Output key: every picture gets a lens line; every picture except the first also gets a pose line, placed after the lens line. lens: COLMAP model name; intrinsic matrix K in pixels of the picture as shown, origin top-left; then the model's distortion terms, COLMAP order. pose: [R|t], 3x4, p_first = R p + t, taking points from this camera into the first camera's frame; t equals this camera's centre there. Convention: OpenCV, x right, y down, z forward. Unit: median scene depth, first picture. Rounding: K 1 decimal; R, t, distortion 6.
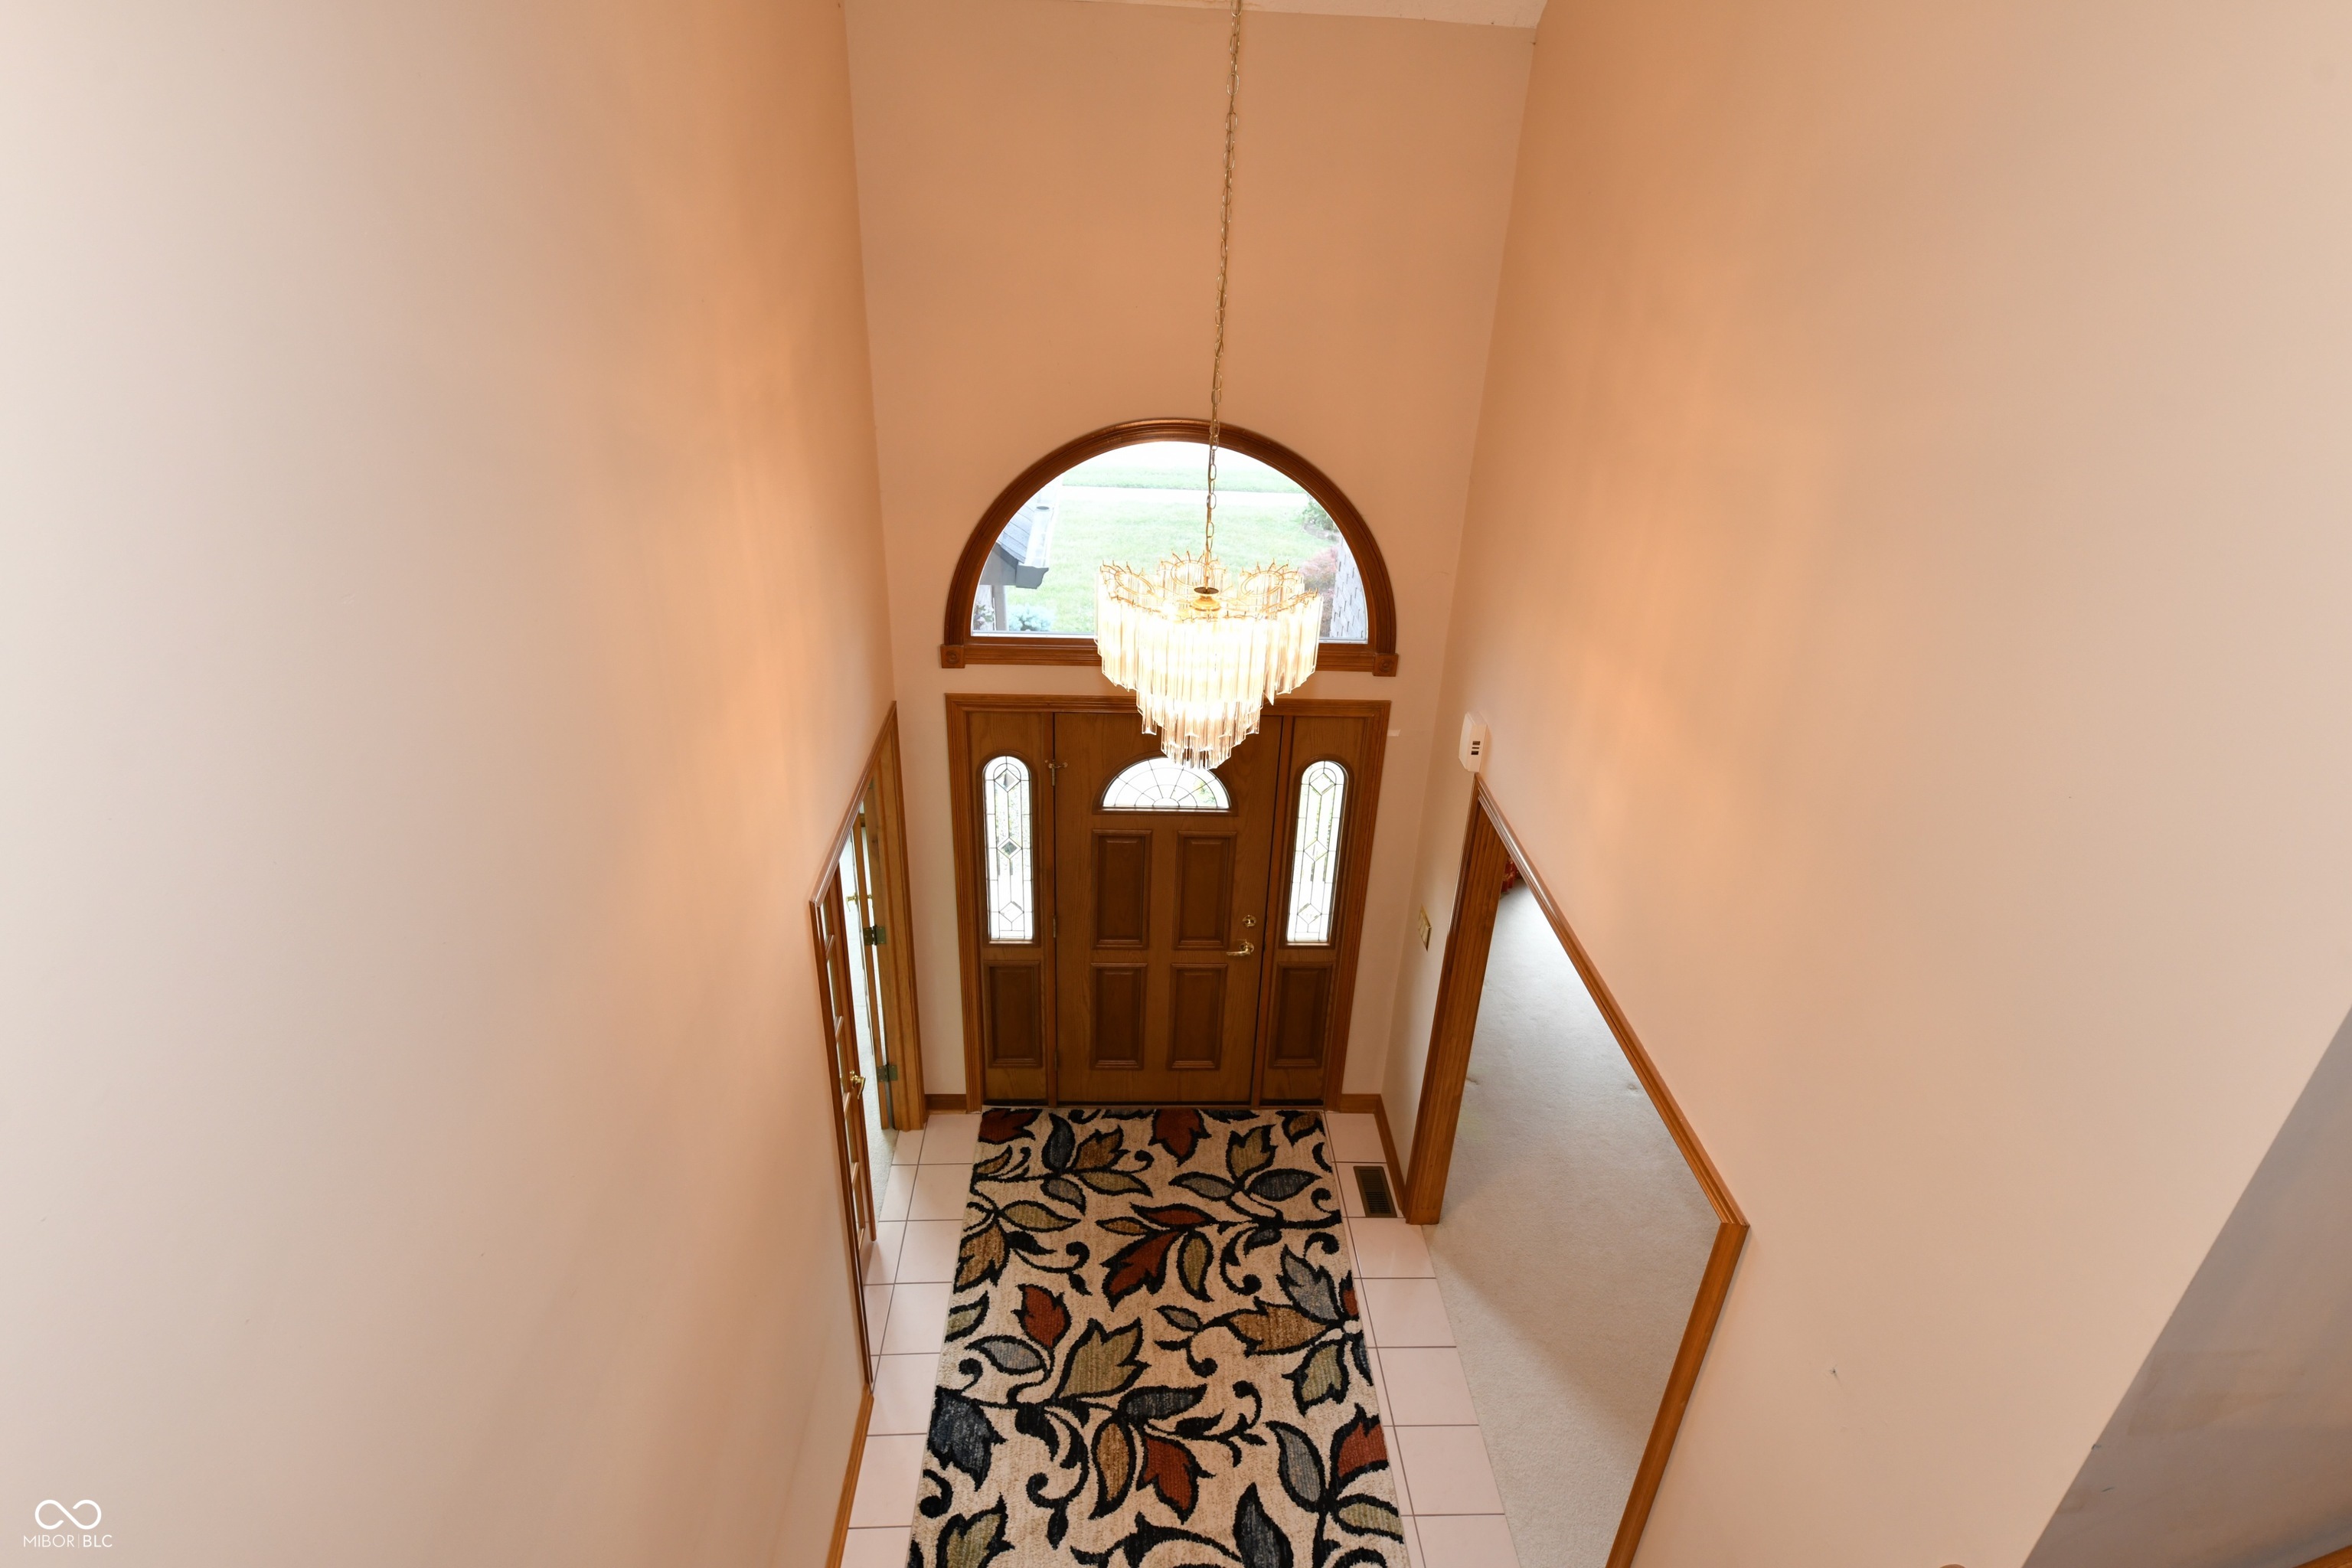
lens RADIAL K [[1168.5, 0, 1163.3], [0, 1168.5, 750.1], [0, 0, 1]] dist [0.001469, 0.000453]
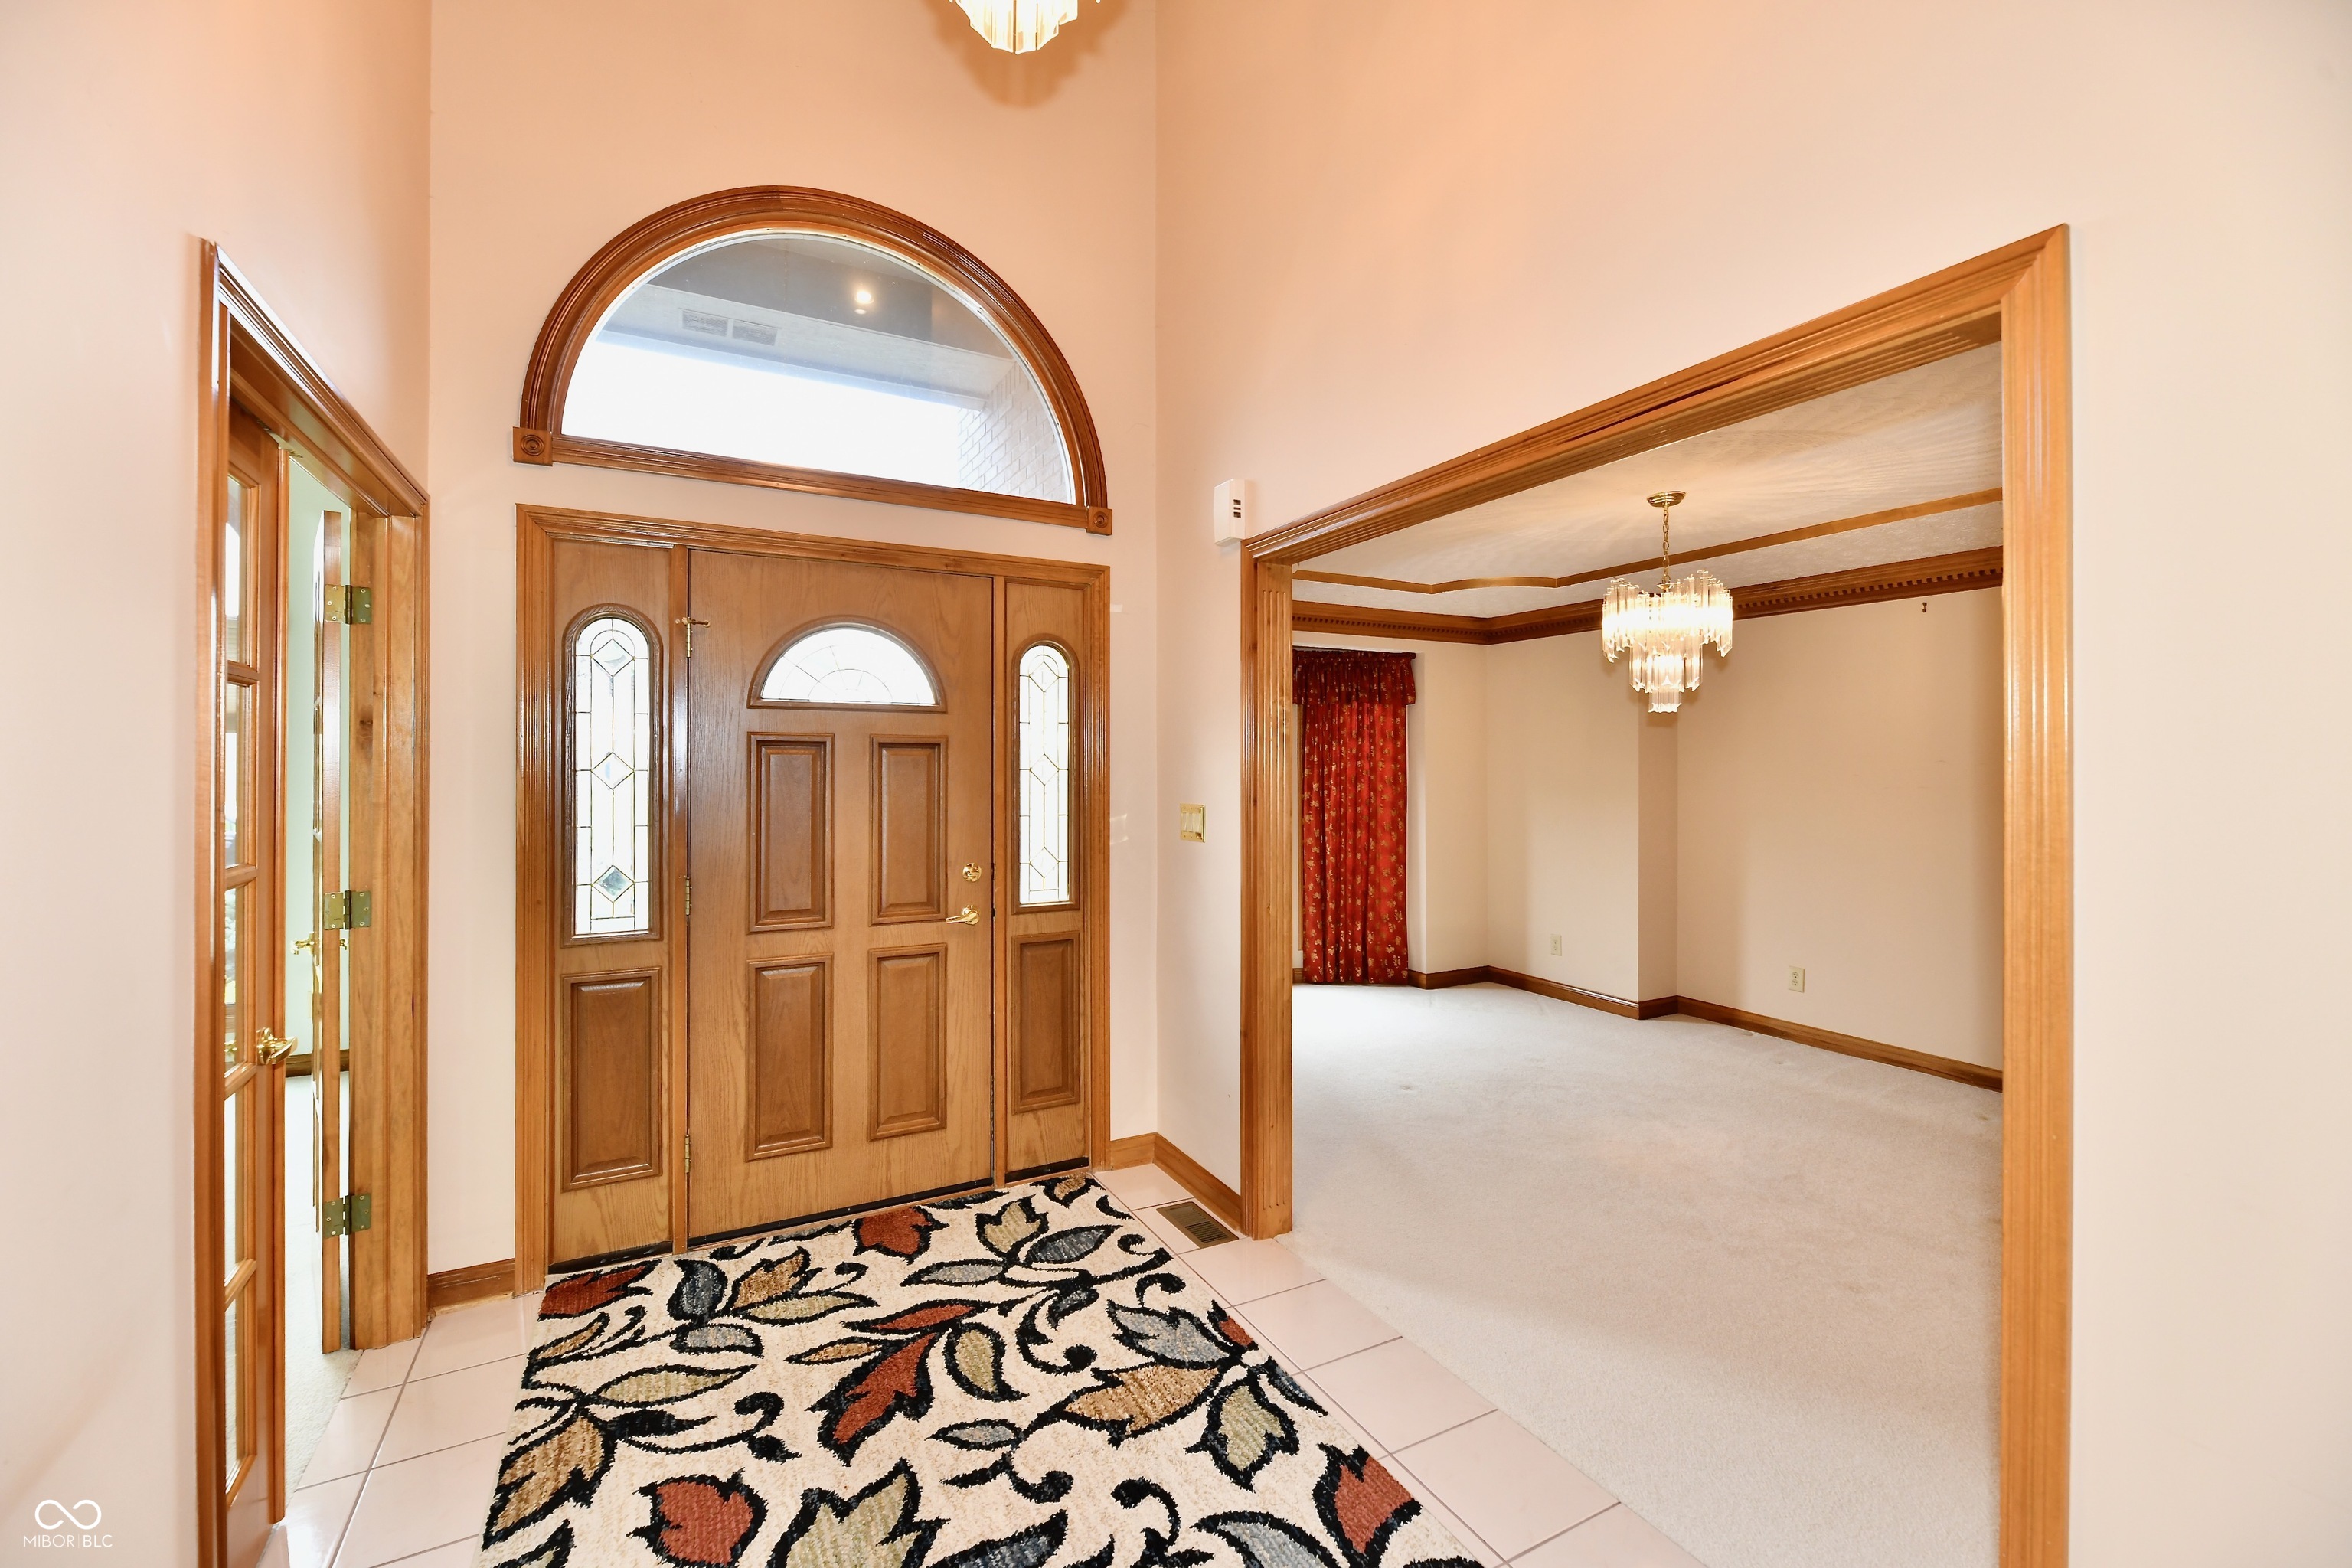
lens RADIAL K [[965.2, 0, 1165.8], [0, 965.2, 765.2], [0, 0, 1]] dist [-0.000970, -0.003108]
pose [[0.901214, -0.031894, 0.432198, -0.089754], [0.216803, 0.896702, -0.385904, 0.389012], [-0.375245, 0.441485, 0.815035, 0.450467]]
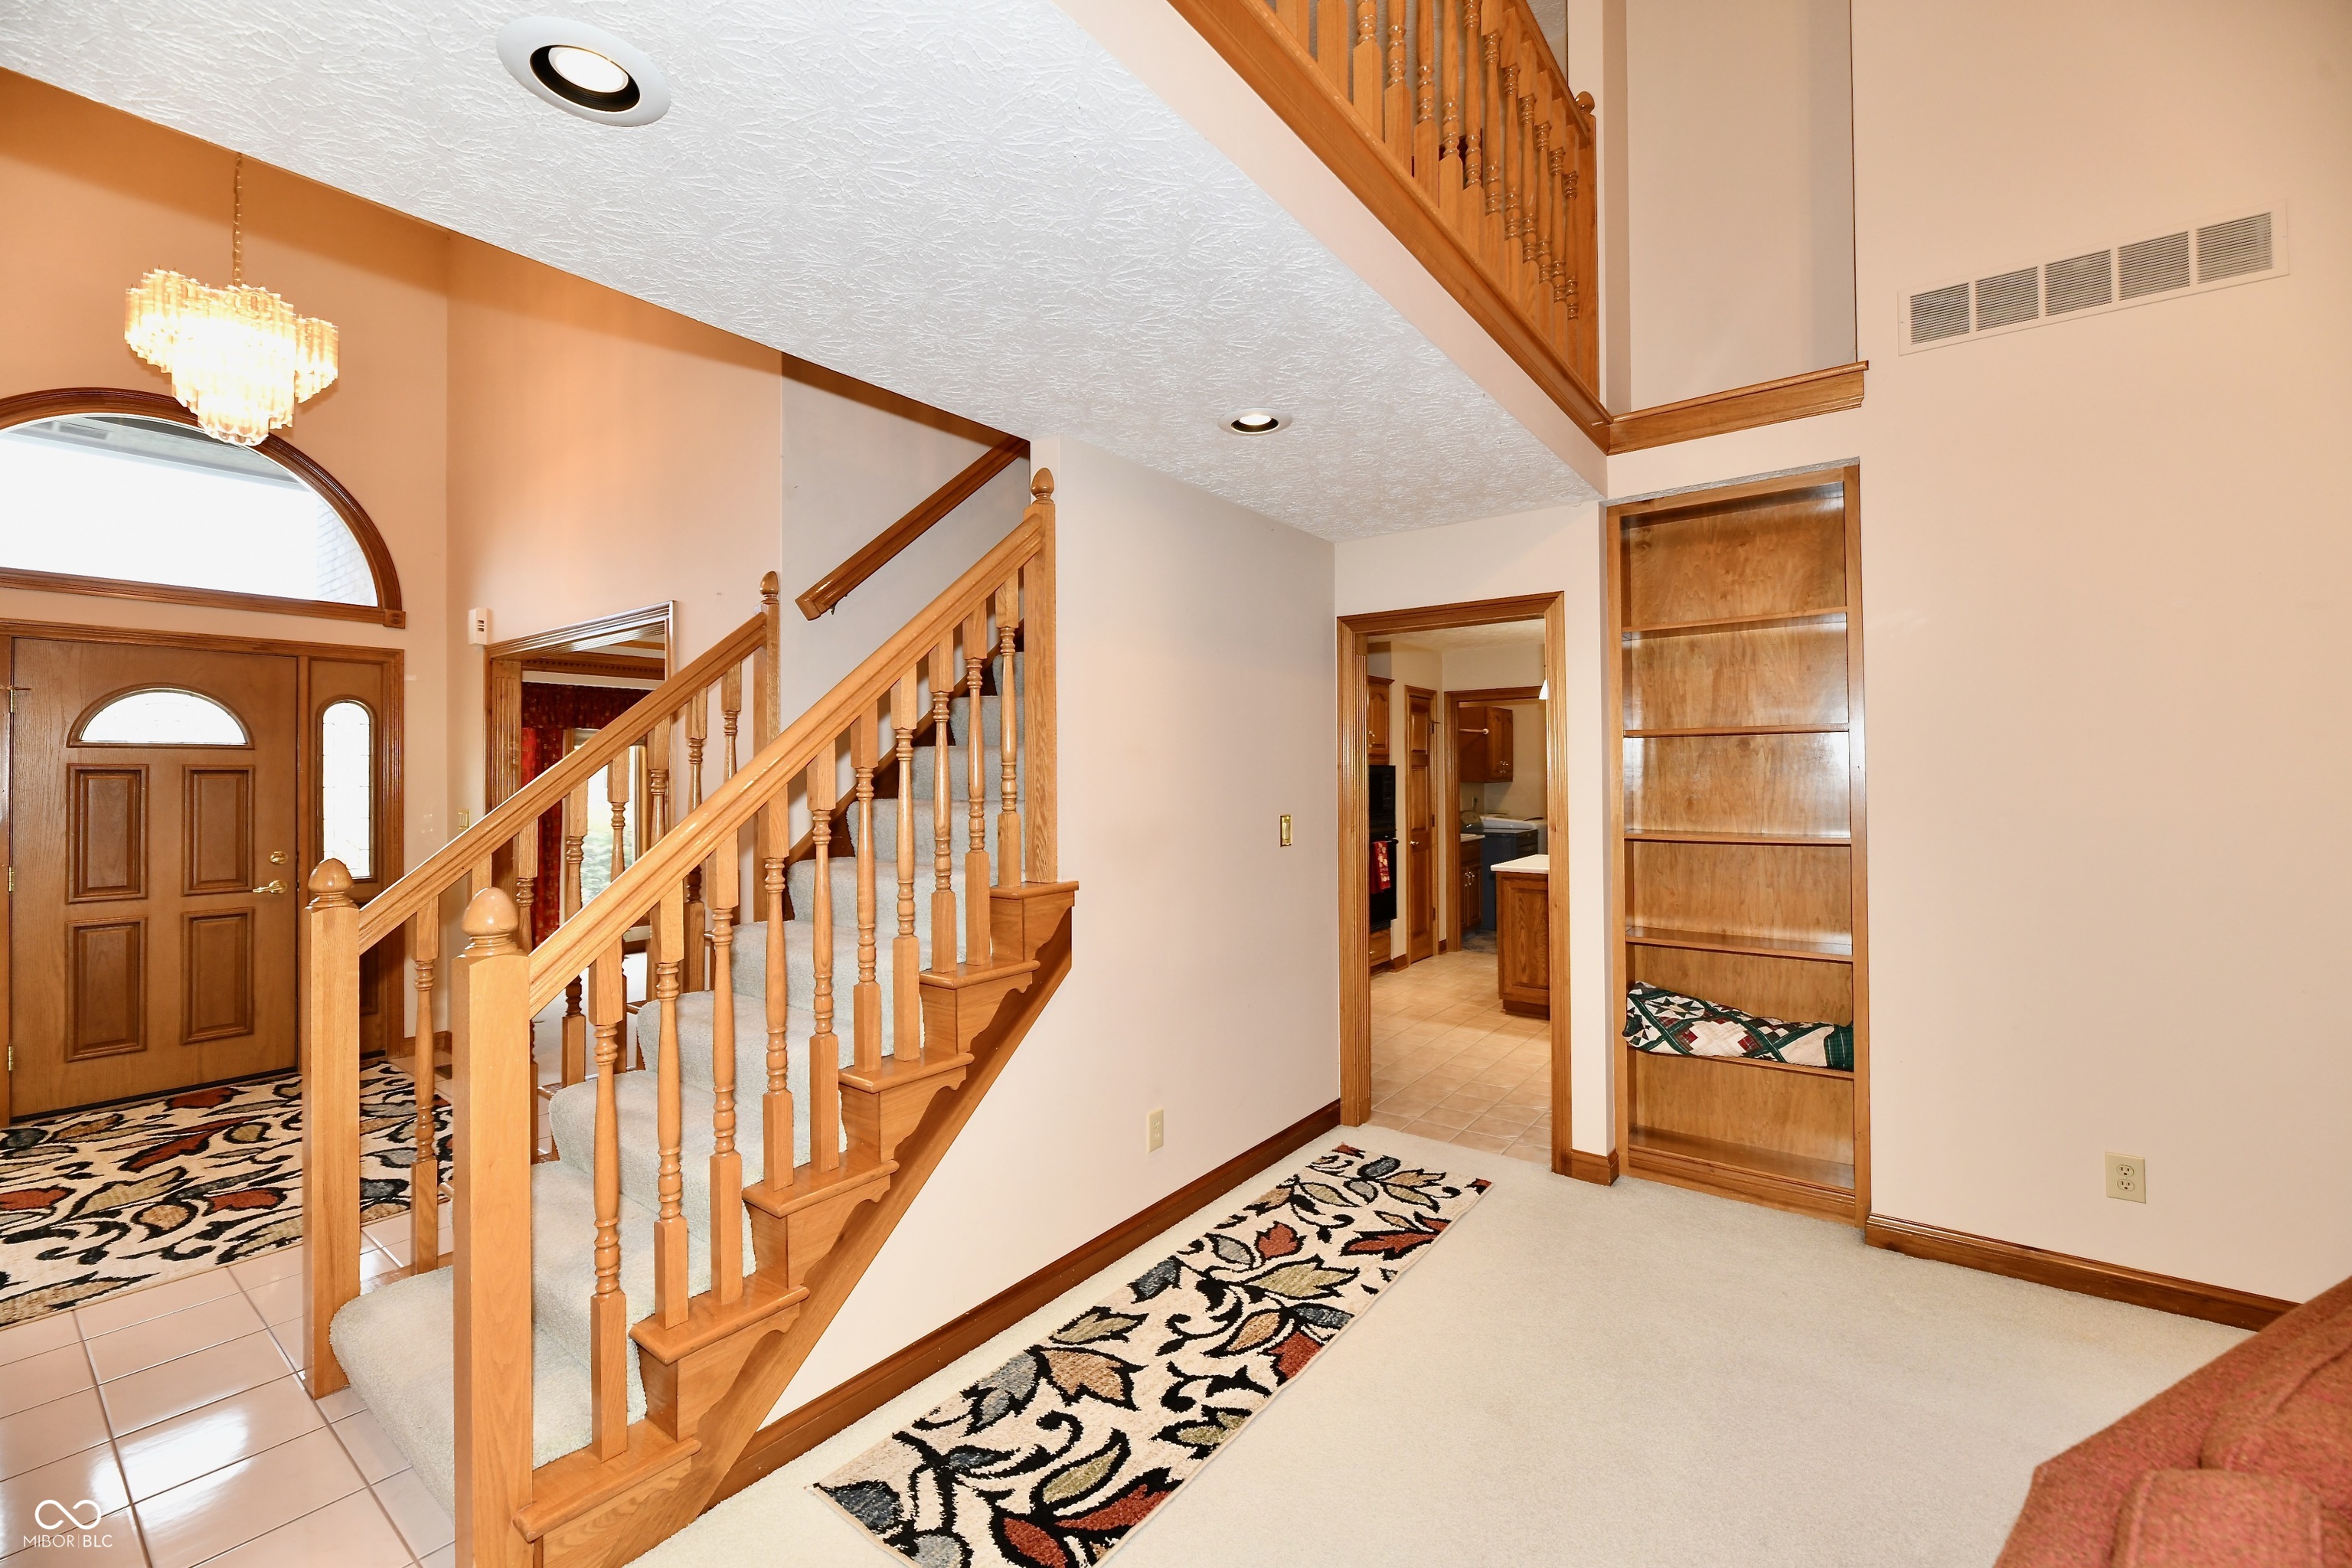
lens RADIAL K [[965.2, 0, 1174.8], [0, 965.2, 763.9], [0, 0, 1]] dist [-0.000970, -0.003108]
pose [[0.632179, -0.029286, 0.774268, -0.102368], [0.364652, 0.892947, -0.263958, 0.683040], [-0.683651, 0.449207, 0.575182, -0.170054]]
